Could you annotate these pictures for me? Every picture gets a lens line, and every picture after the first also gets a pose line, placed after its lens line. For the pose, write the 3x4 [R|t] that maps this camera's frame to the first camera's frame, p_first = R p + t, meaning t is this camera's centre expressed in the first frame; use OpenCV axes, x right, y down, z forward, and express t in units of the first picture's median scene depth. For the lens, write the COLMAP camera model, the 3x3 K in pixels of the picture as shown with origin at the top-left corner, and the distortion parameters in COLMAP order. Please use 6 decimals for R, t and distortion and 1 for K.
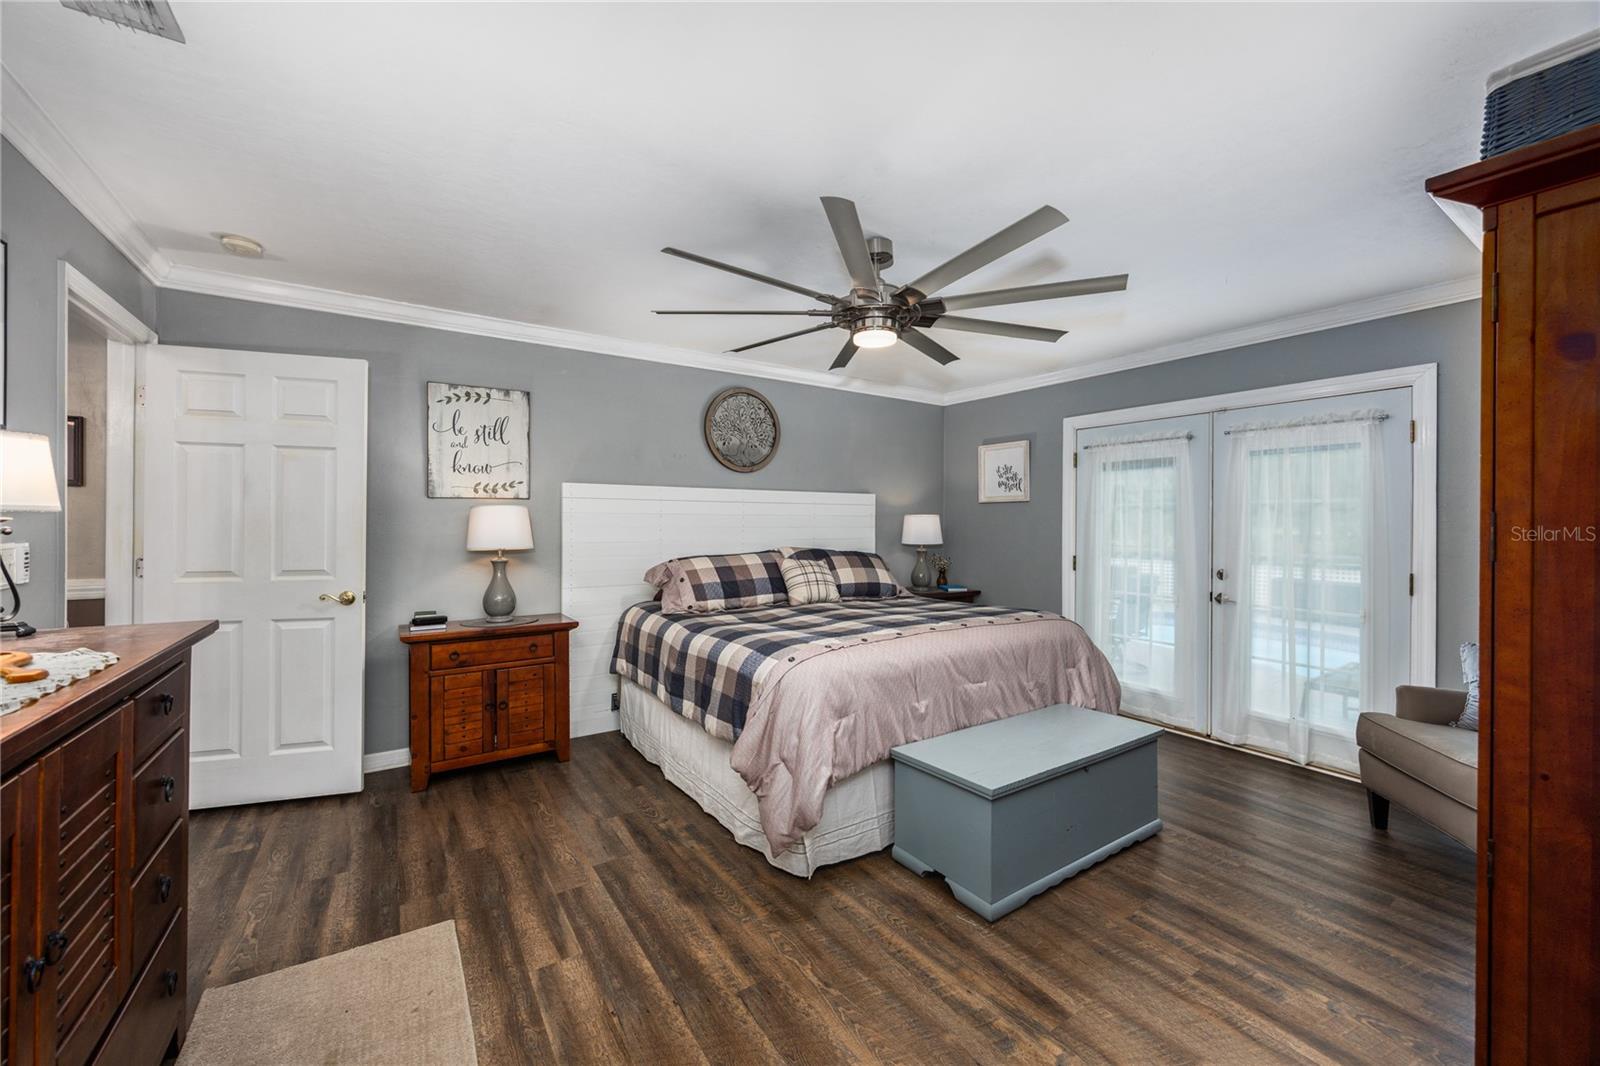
lens RADIAL K [[614.9, 0, 805.7], [0, 614.9, 523.9], [0, 0, 1]] dist [-0.012426, -0.000108]
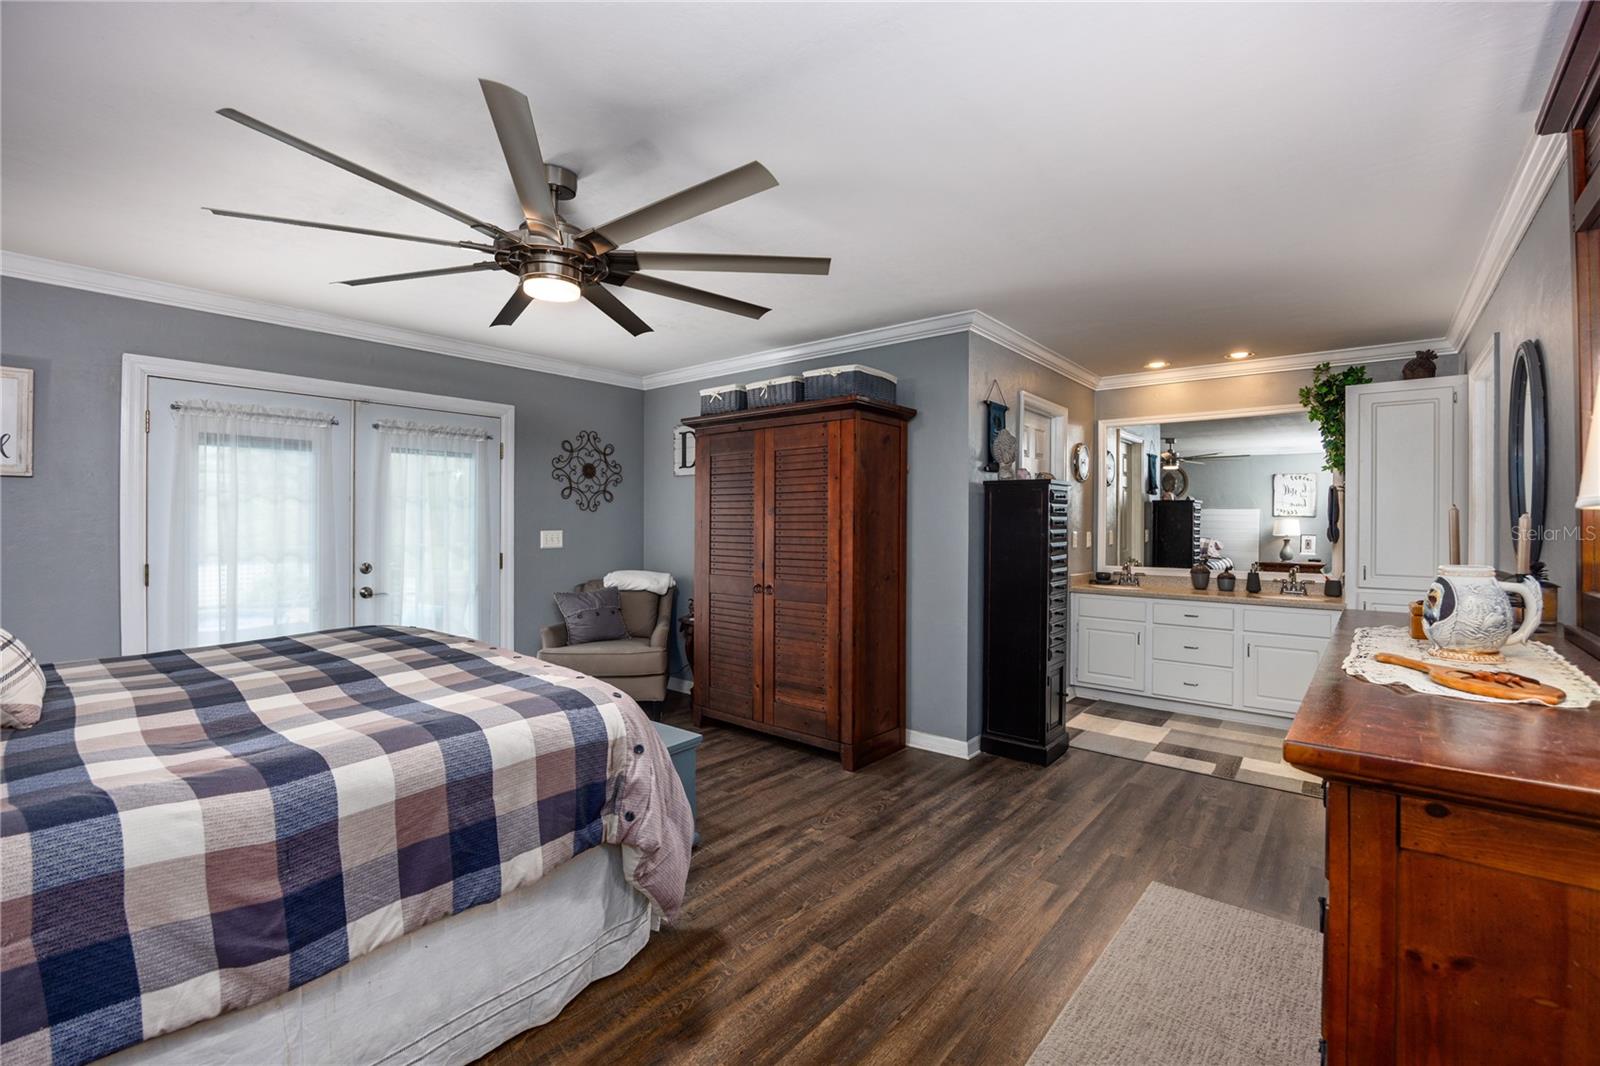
lens RADIAL K [[688.6, 0, 807.3], [0, 688.6, 524.2], [0, 0, 1]] dist [-0.017576, 0.000295]
pose [[-0.280220, -0.014501, 0.959826, -1.175996], [-0.003406, 0.999895, 0.014112, -0.013390], [-0.959930, 0.000685, -0.280240, 1.287696]]
